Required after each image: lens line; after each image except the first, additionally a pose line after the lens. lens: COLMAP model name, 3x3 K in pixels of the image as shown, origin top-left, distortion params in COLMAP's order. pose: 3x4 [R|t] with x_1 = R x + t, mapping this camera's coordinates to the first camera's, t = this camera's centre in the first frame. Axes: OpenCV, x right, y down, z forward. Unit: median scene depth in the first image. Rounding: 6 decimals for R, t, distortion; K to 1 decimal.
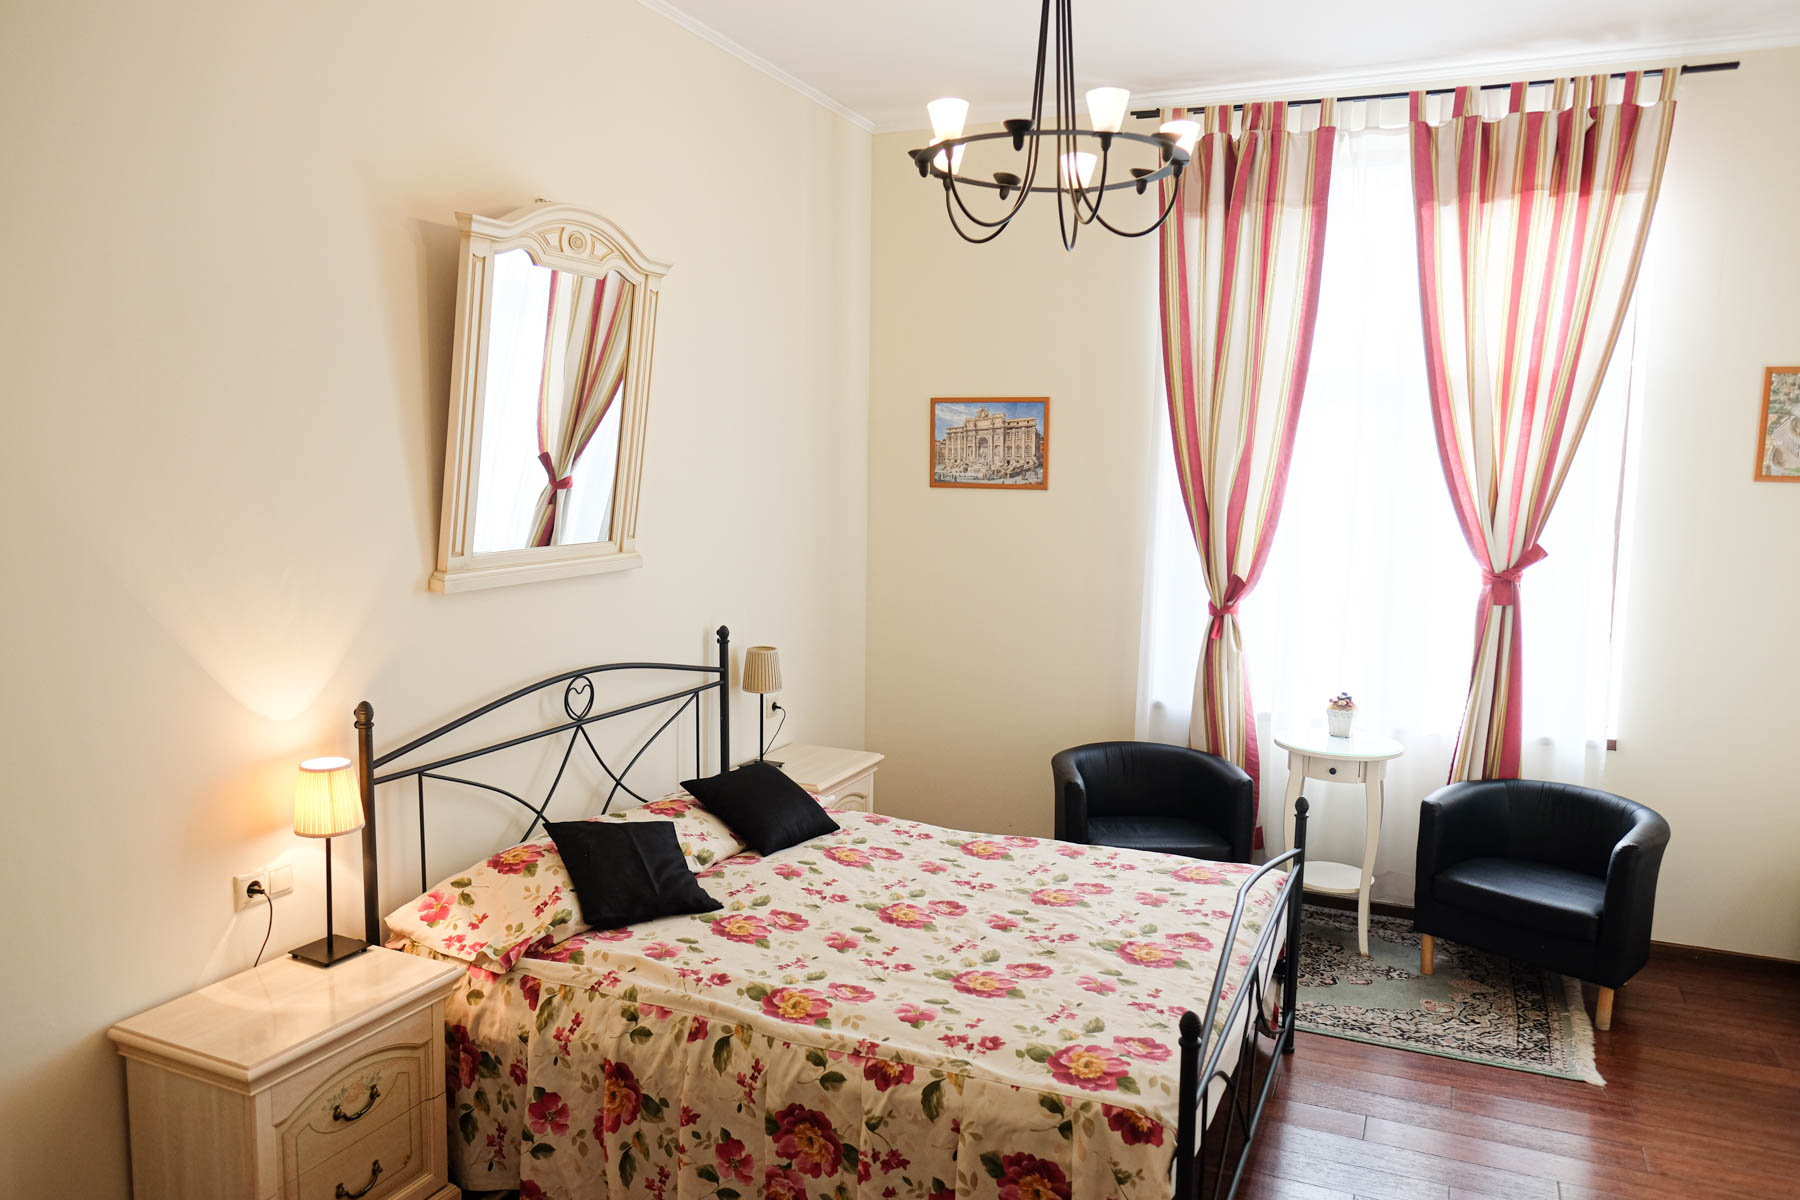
lens RADIAL K [[1292.9, 0, 896.2], [0, 1292.9, 560.6], [0, 0, 1]] dist [0.039846, -0.001491]
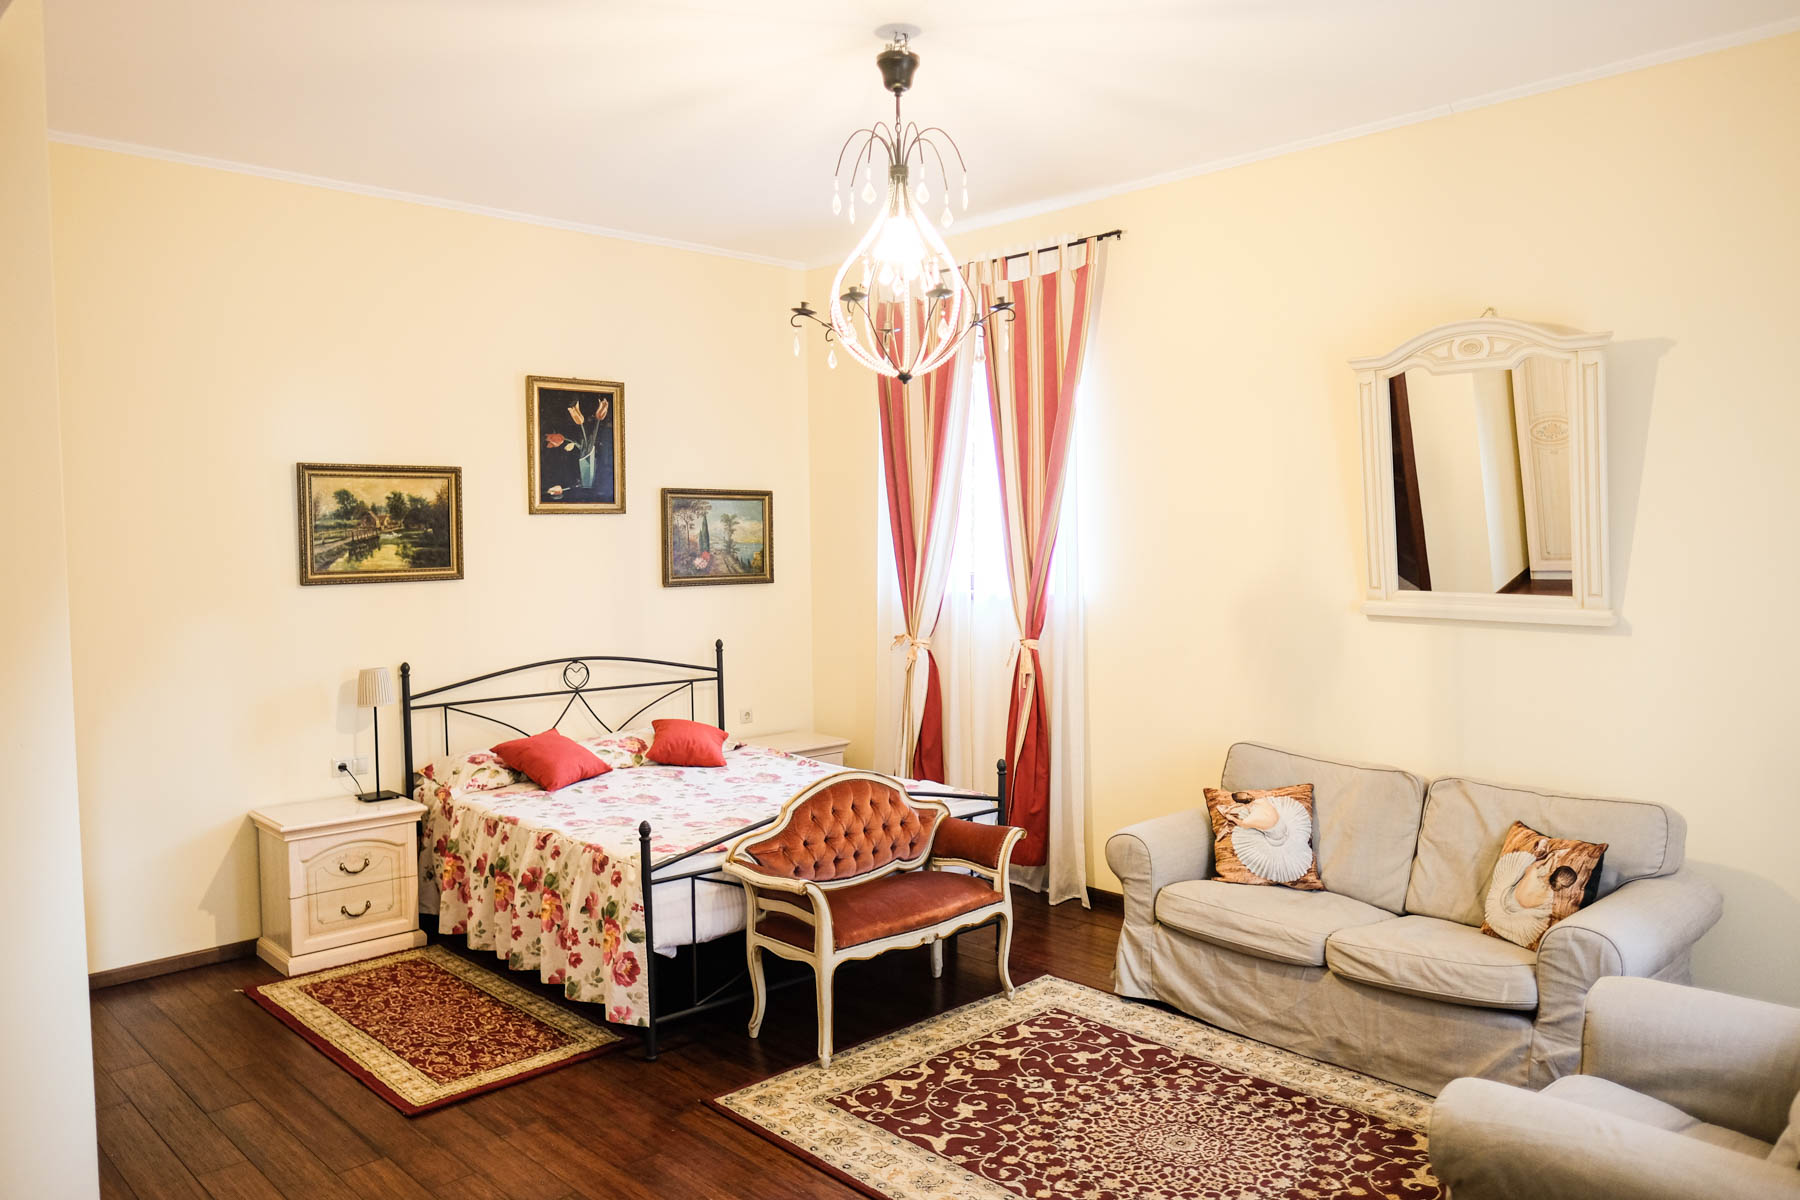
lens RADIAL K [[1278.6, 0, 900.0], [0, 1278.6, 600.0], [0, 0, 1]] dist [-0.001748, 0.000171]
pose [[0.917184, -0.019282, -0.397997, 0.768752], [0.004281, 0.999248, -0.038544, 0.080091], [0.398440, 0.033648, 0.916577, -0.277905]]
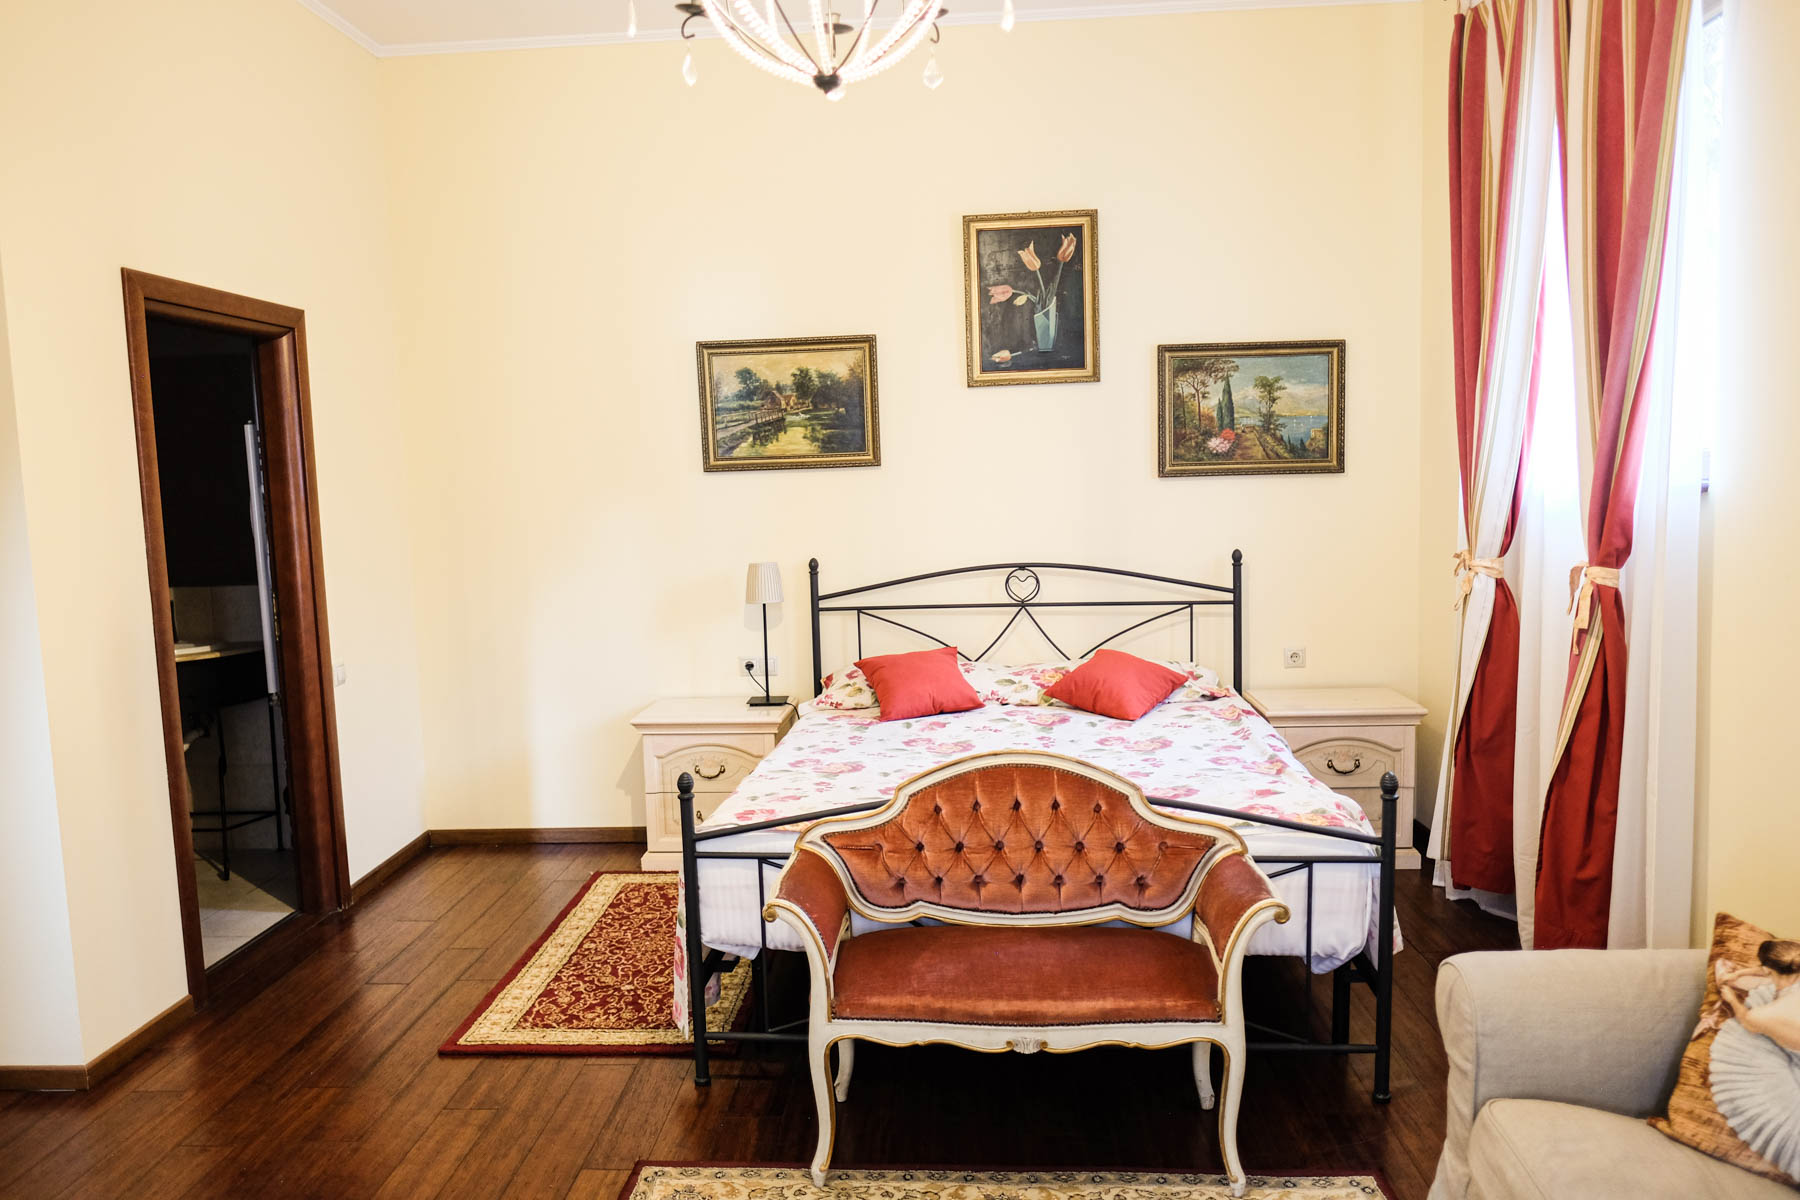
lens RADIAL K [[1278.6, 0, 900.0], [0, 1278.6, 600.0], [0, 0, 1]] dist [-0.001748, 0.000171]
pose [[0.324186, 0.057423, -0.944249, 0.946909], [-0.041771, 0.998051, 0.046353, 0.070561], [0.945071, 0.024415, 0.325953, 0.502656]]
